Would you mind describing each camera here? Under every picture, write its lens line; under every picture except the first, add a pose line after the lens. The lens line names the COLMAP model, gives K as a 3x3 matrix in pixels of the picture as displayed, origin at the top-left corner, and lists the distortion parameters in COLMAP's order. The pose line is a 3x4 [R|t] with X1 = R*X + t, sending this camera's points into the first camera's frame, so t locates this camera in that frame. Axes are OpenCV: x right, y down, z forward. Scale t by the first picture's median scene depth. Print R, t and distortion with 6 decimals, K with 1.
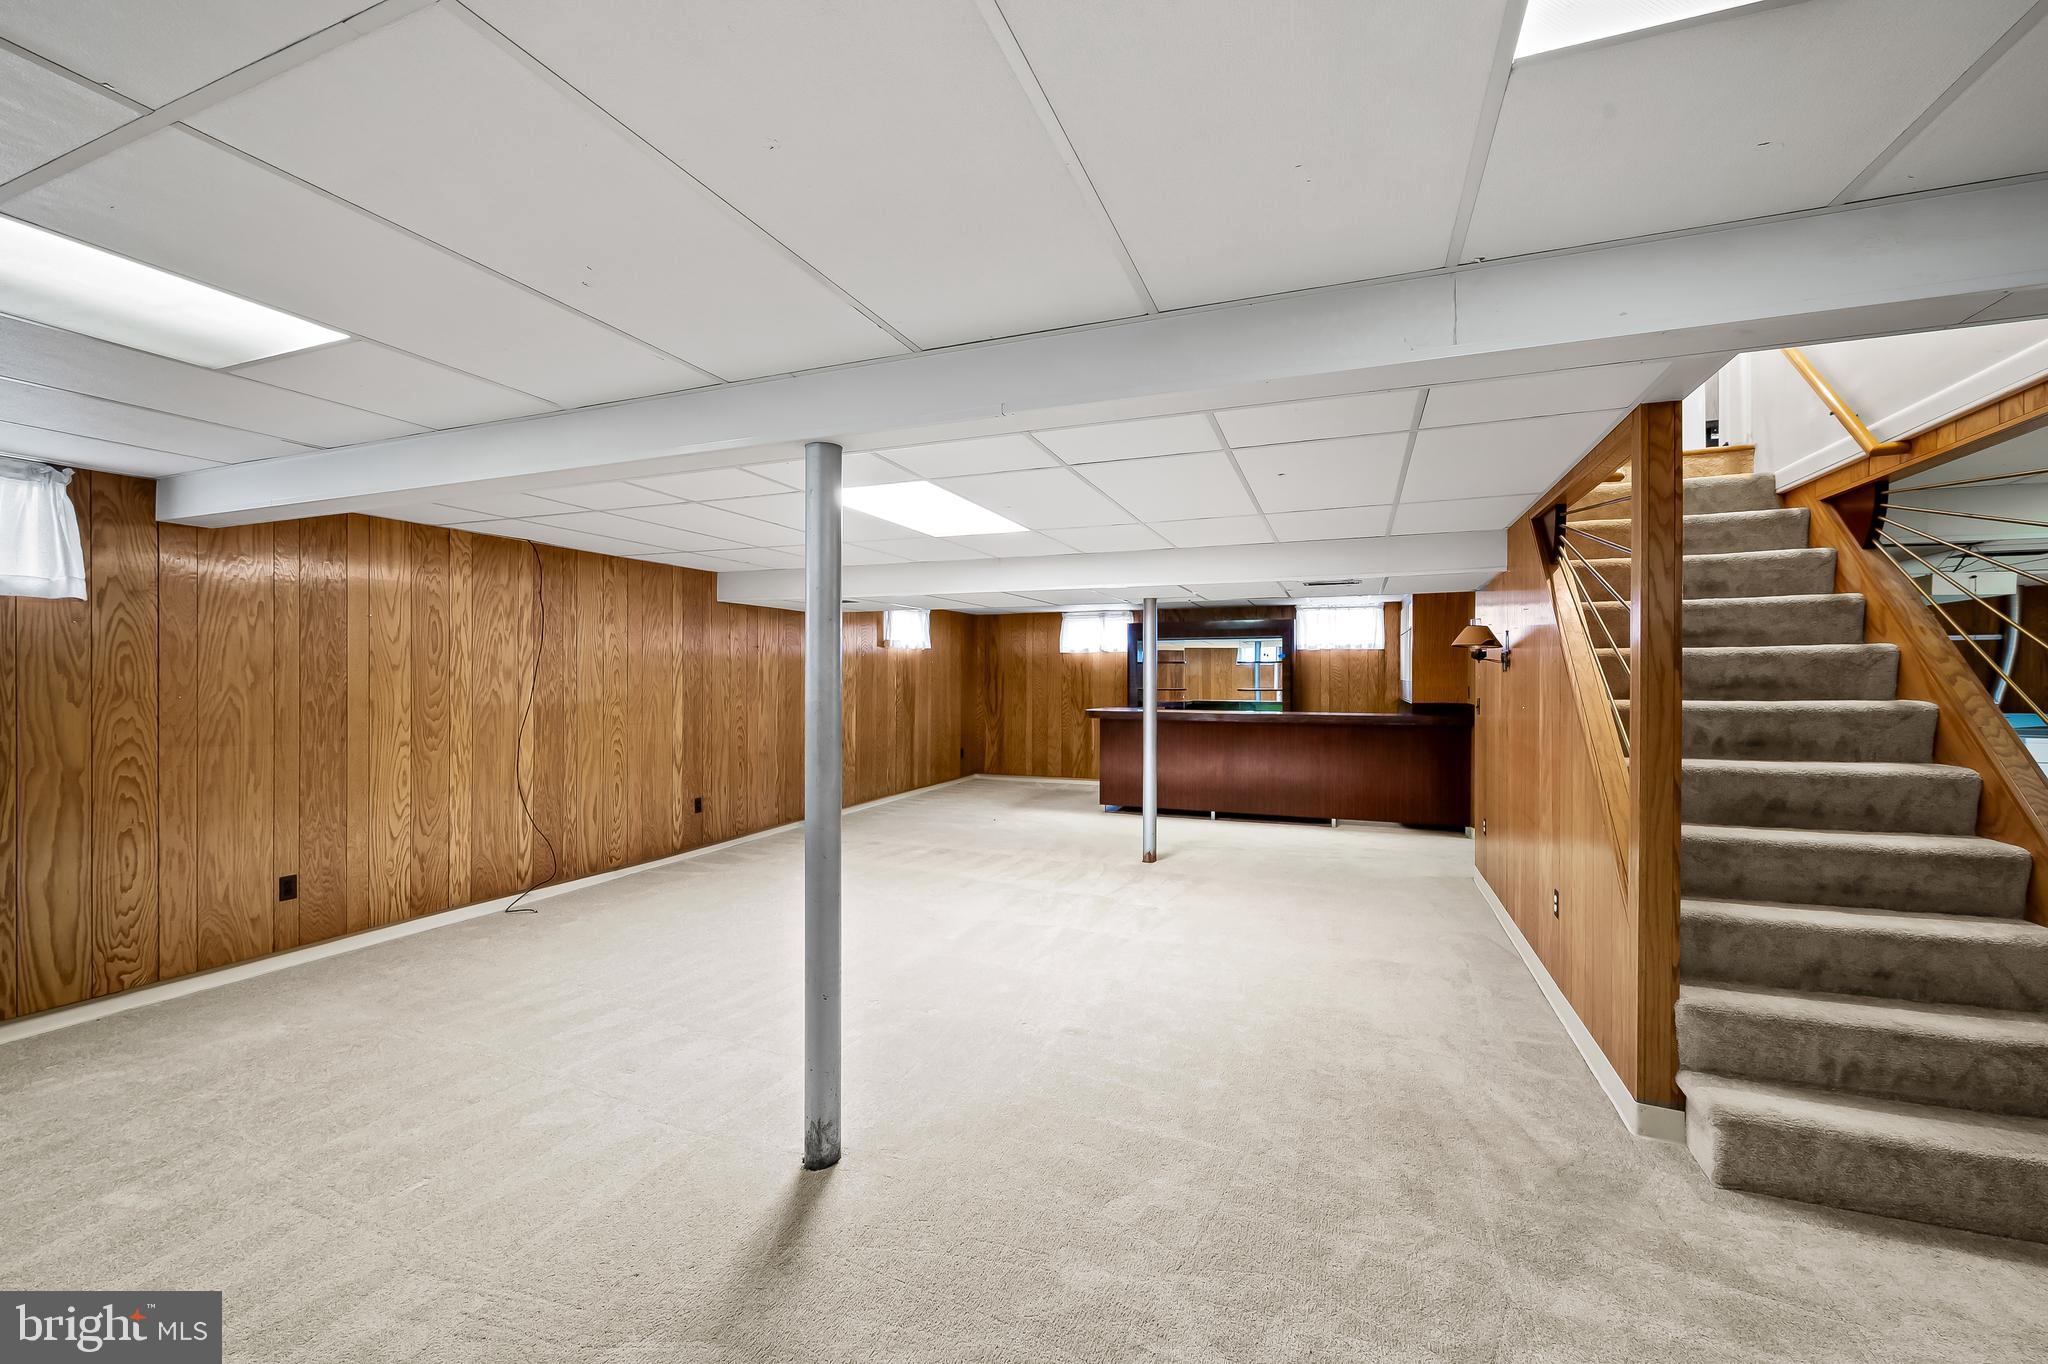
lens RADIAL K [[824.0, 0, 1034.1], [0, 824.0, 684.3], [0, 0, 1]] dist [-0.007020, -0.001285]
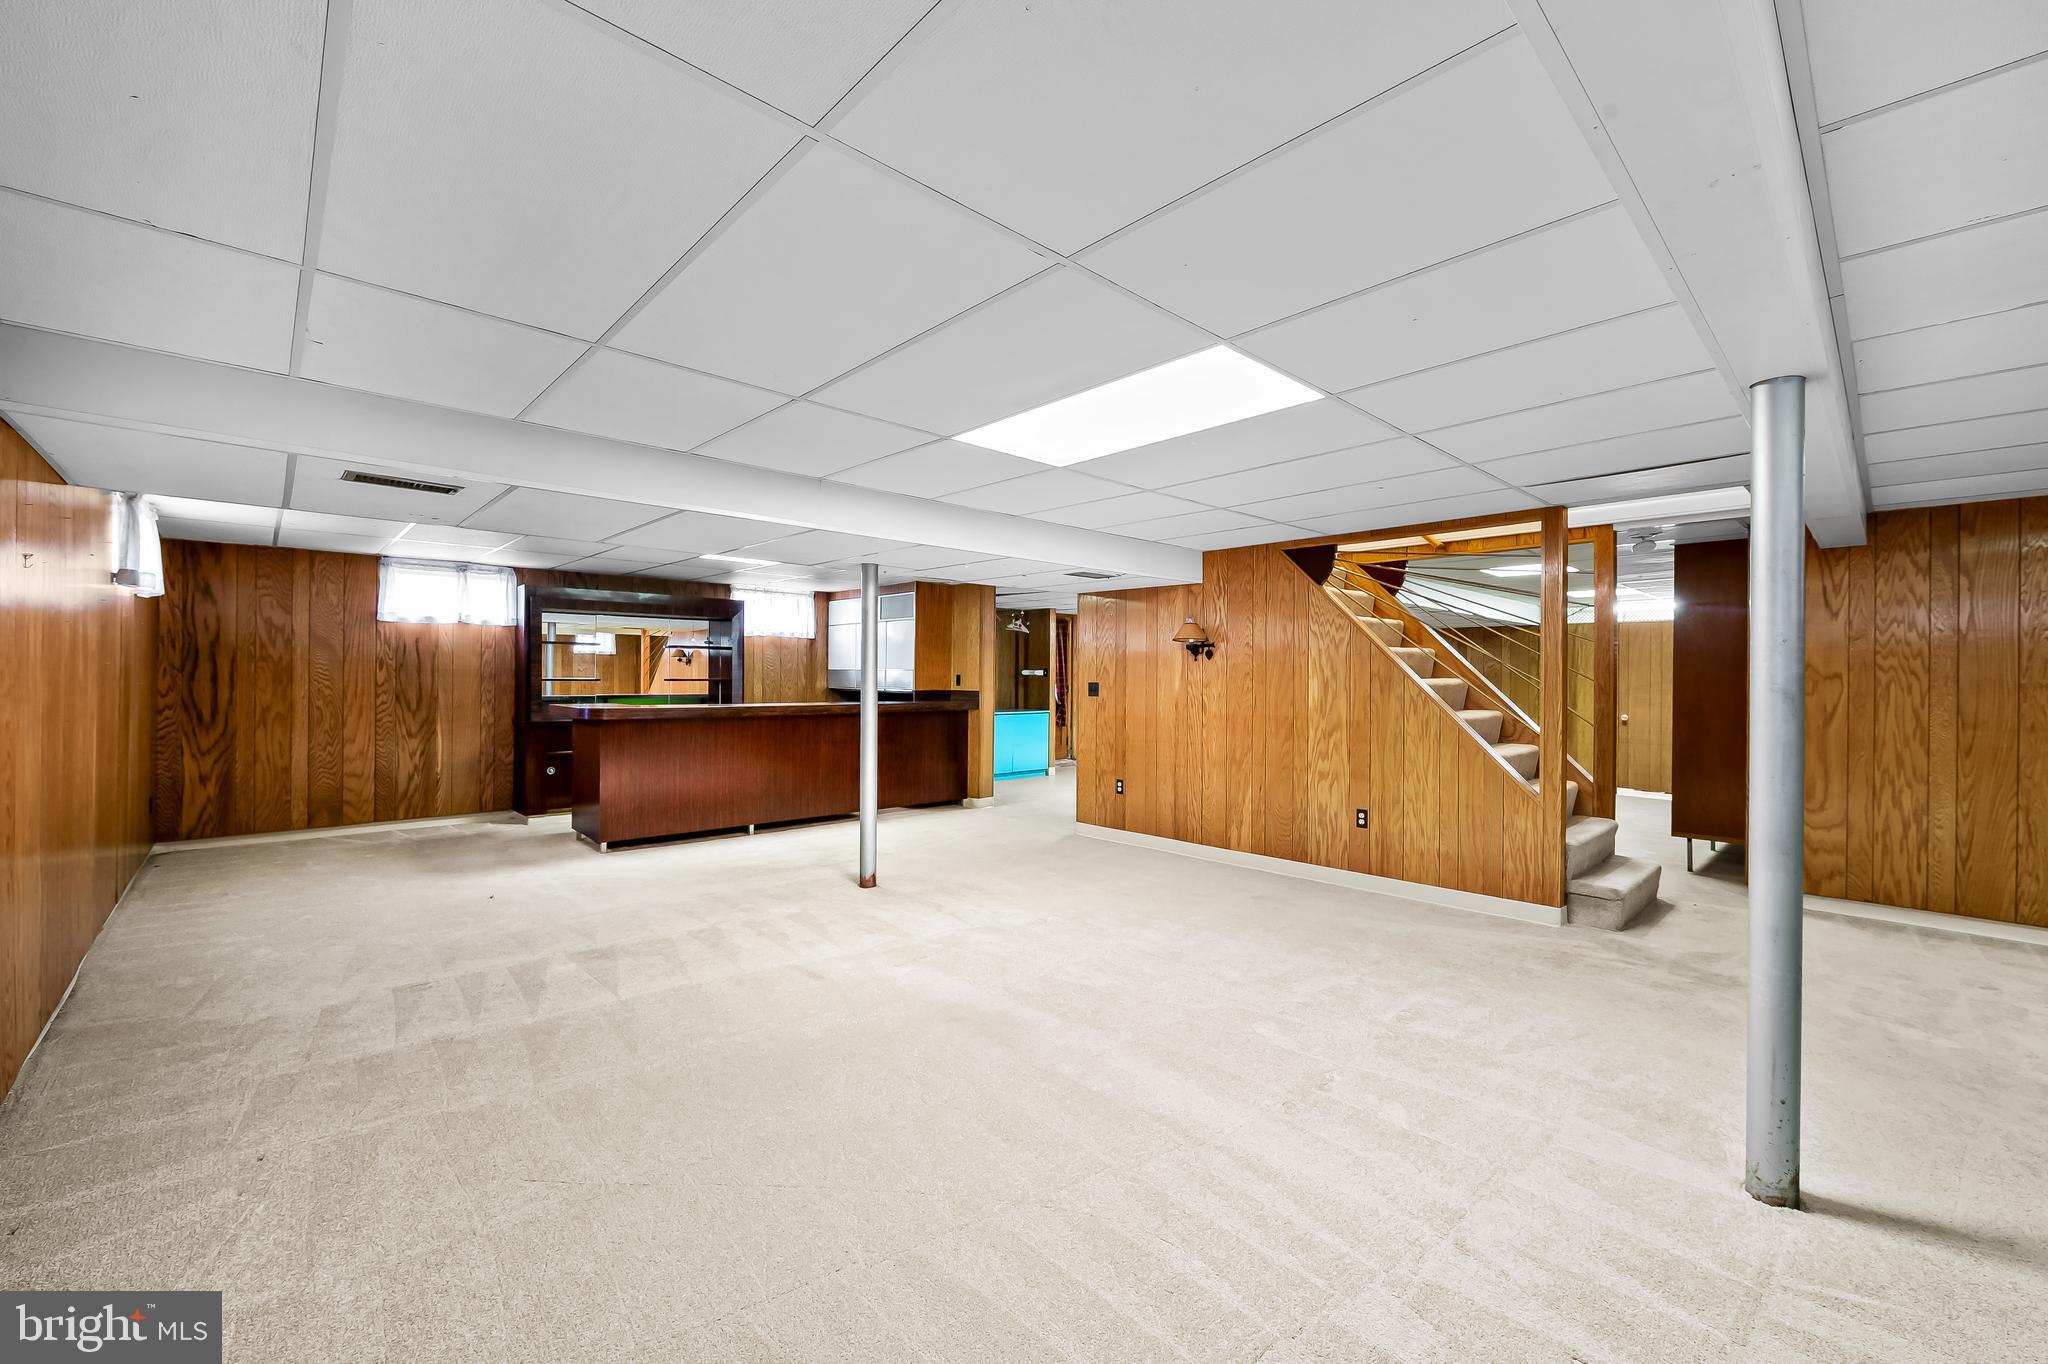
lens RADIAL K [[824.0, 0, 1025.0], [0, 824.0, 679.3], [0, 0, 1]] dist [-0.007020, -0.001285]
pose [[0.439614, -0.000710, 0.898186, -0.426077], [0.000809, 1.000000, 0.000394, 0.007923], [-0.898186, 0.000553, 0.439615, 0.405537]]
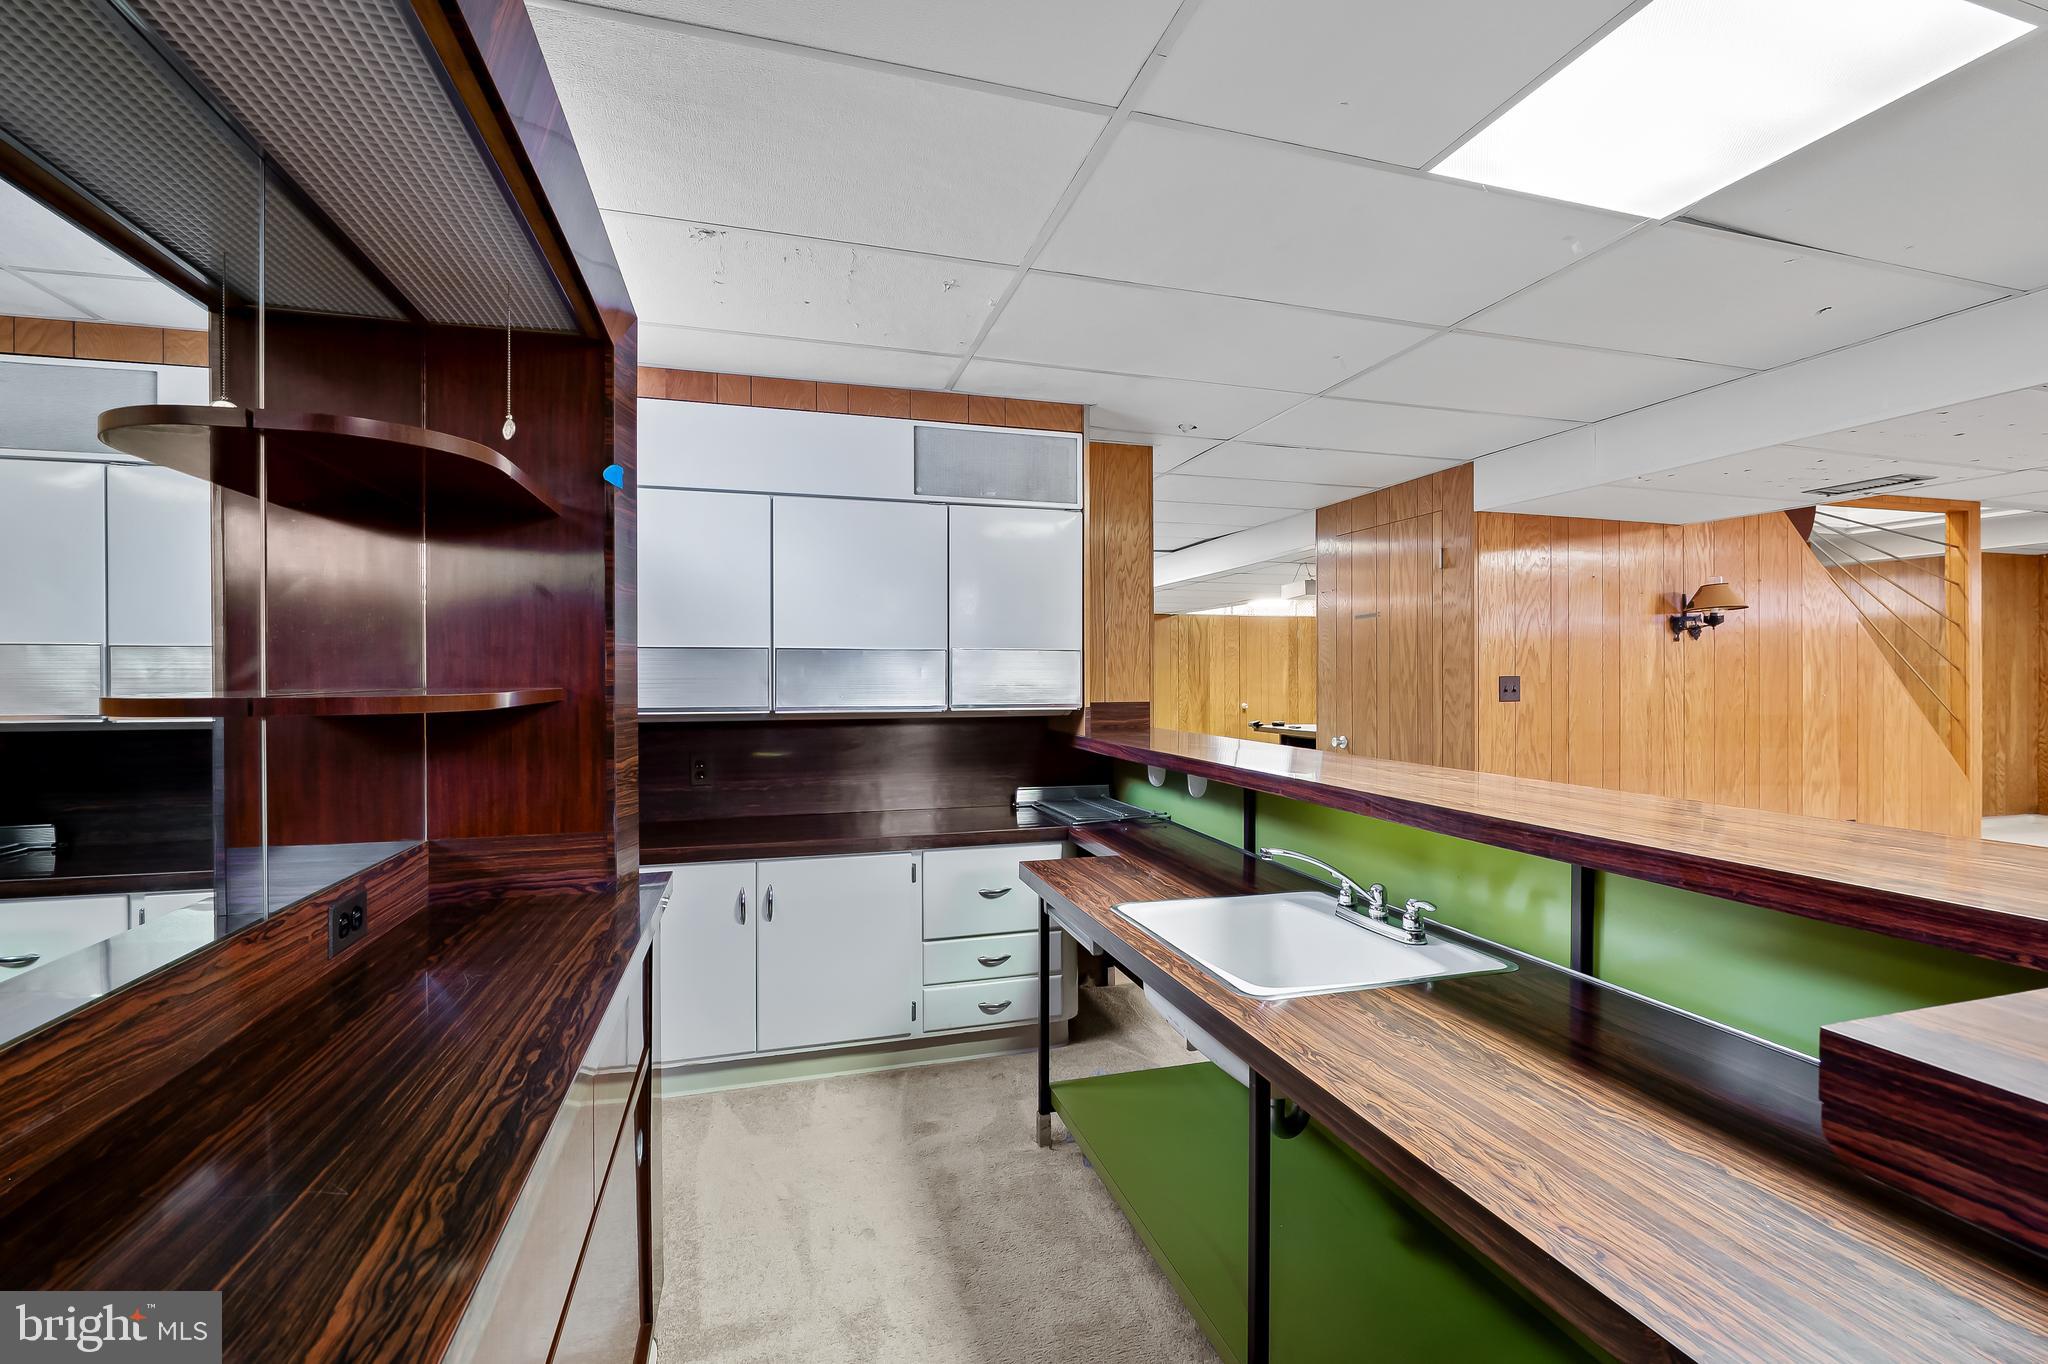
lens RADIAL K [[894.2, 0, 1027.9], [0, 894.2, 678.1], [0, 0, 1]] dist [-0.010319, -0.000096]
pose [[-0.604623, -0.001277, 0.796510, 0.145924], [0.010204, 0.999904, 0.009349, 0.004869], [-0.796446, 0.013780, -0.604552, 1.267107]]
